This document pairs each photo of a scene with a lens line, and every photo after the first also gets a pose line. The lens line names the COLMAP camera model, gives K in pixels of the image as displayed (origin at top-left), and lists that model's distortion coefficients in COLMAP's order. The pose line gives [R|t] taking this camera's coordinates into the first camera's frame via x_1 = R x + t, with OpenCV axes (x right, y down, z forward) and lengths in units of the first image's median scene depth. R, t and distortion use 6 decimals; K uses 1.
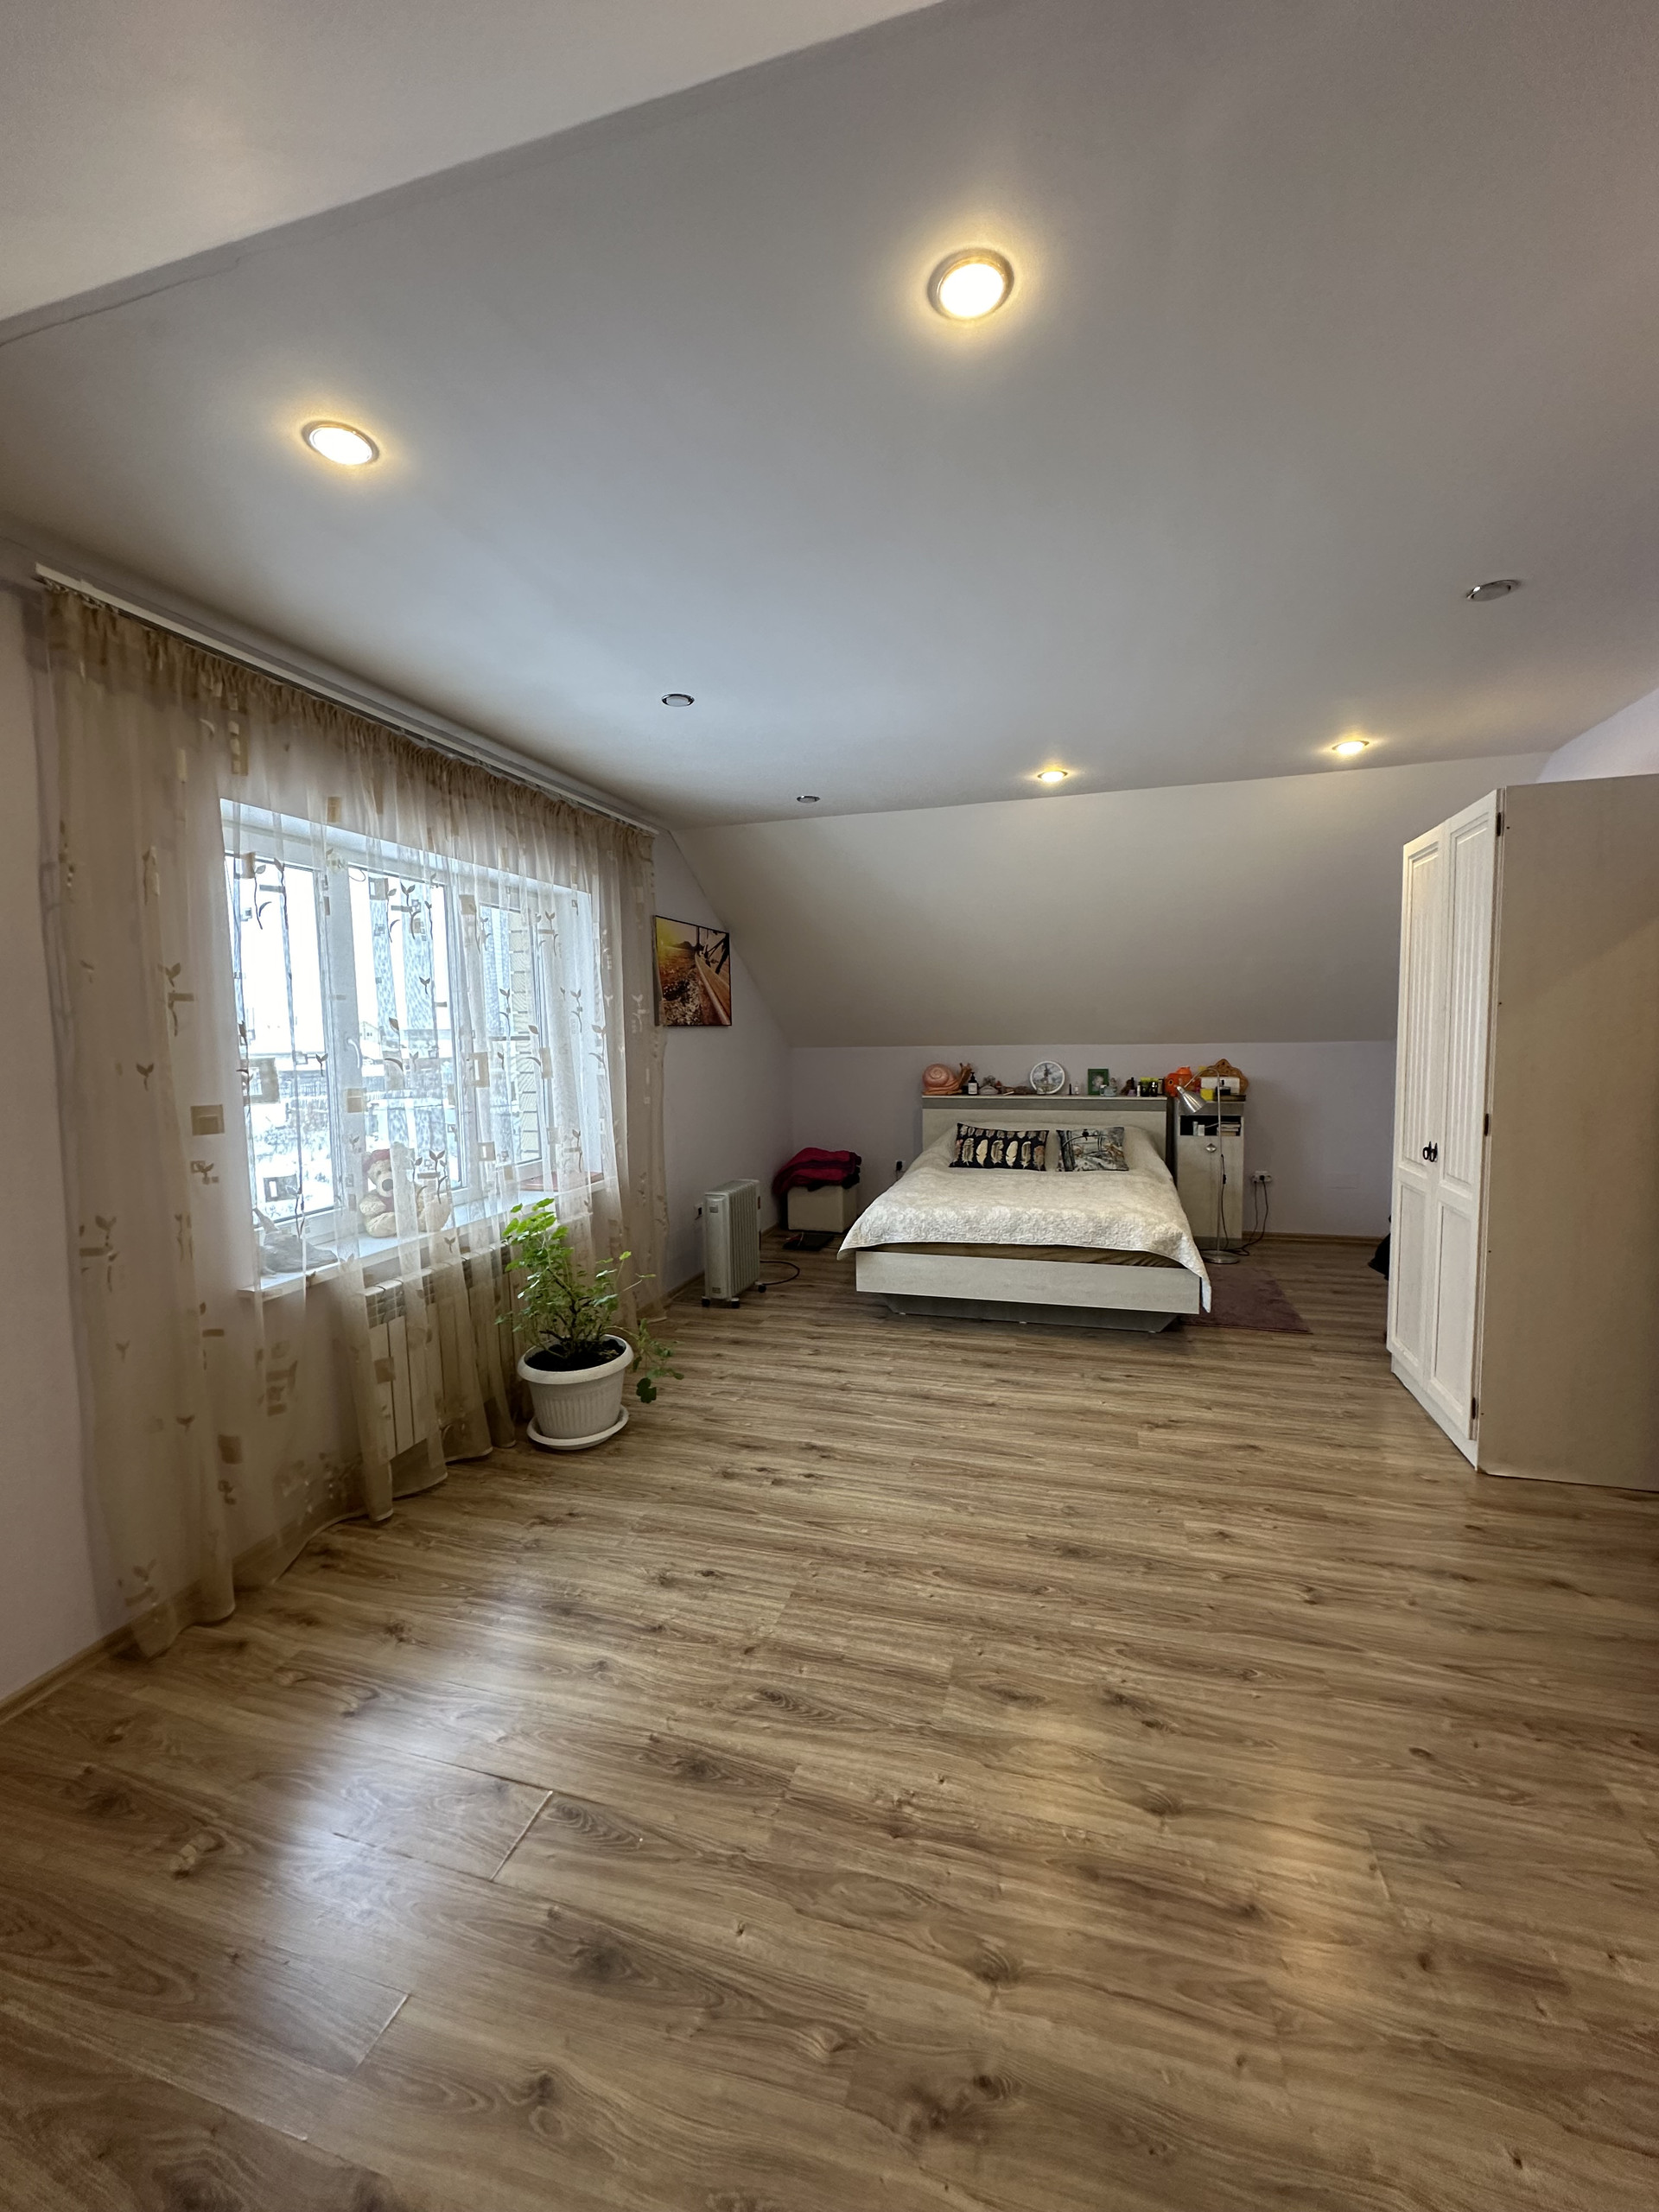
lens RADIAL K [[886.1, 0, 829.3], [0, 886.1, 1098.8], [0, 0, 1]] dist [-0.003160, -0.000259]
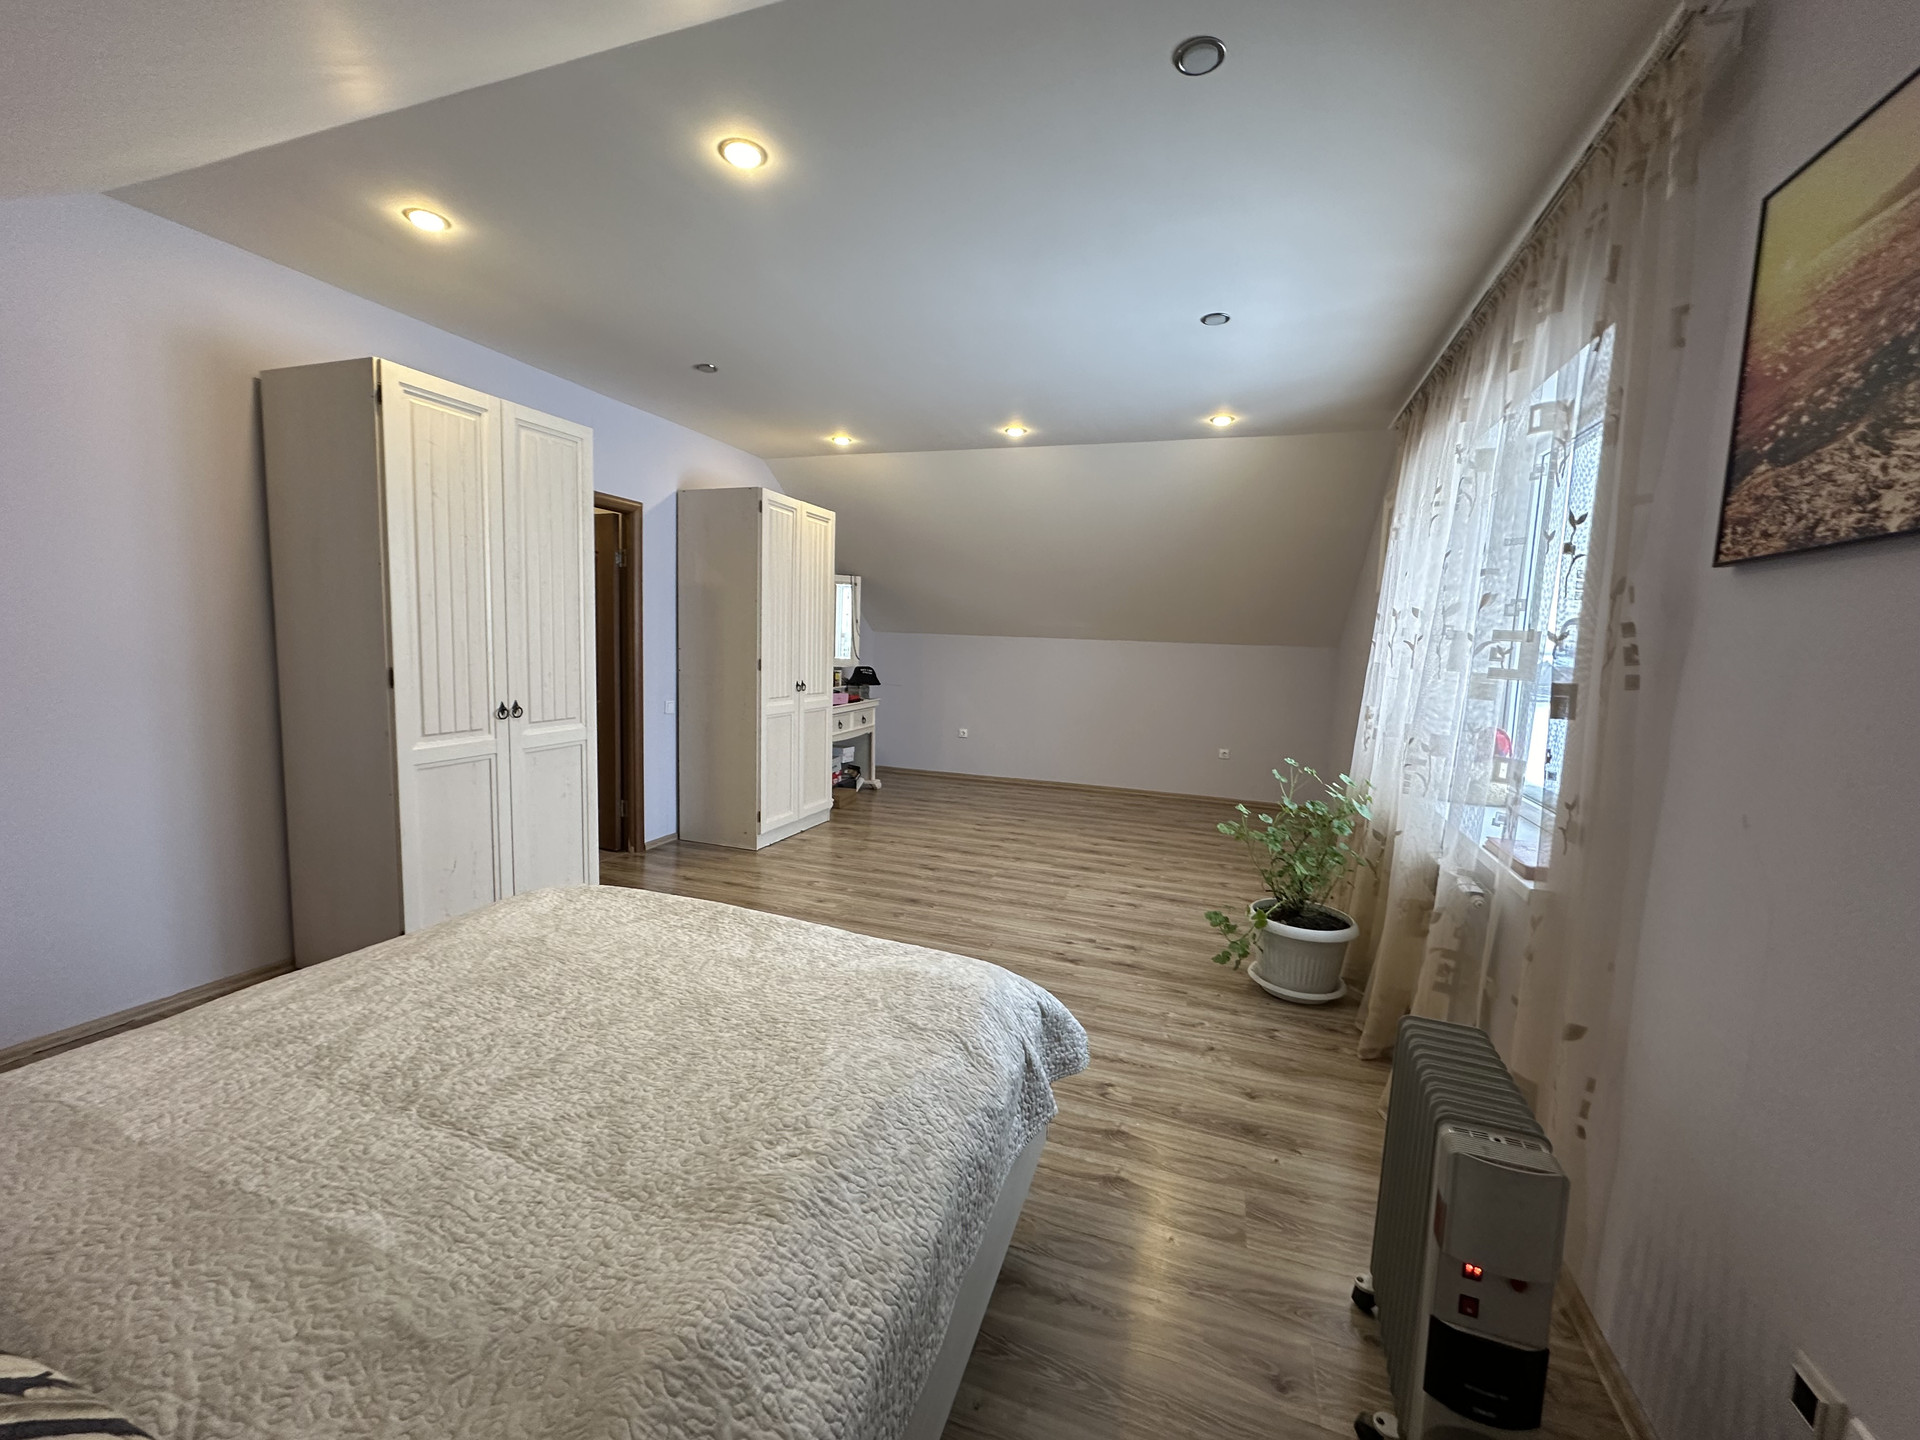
lens RADIAL K [[769.2, 0, 959.2], [0, 769.2, 724.0], [0, 0, 1]] dist [-0.003160, -0.000259]
pose [[-0.998698, -0.023973, 0.045027, 0.105354], [-0.014884, 0.981224, 0.192295, -0.129762], [-0.048791, 0.191375, -0.980304, 2.195801]]
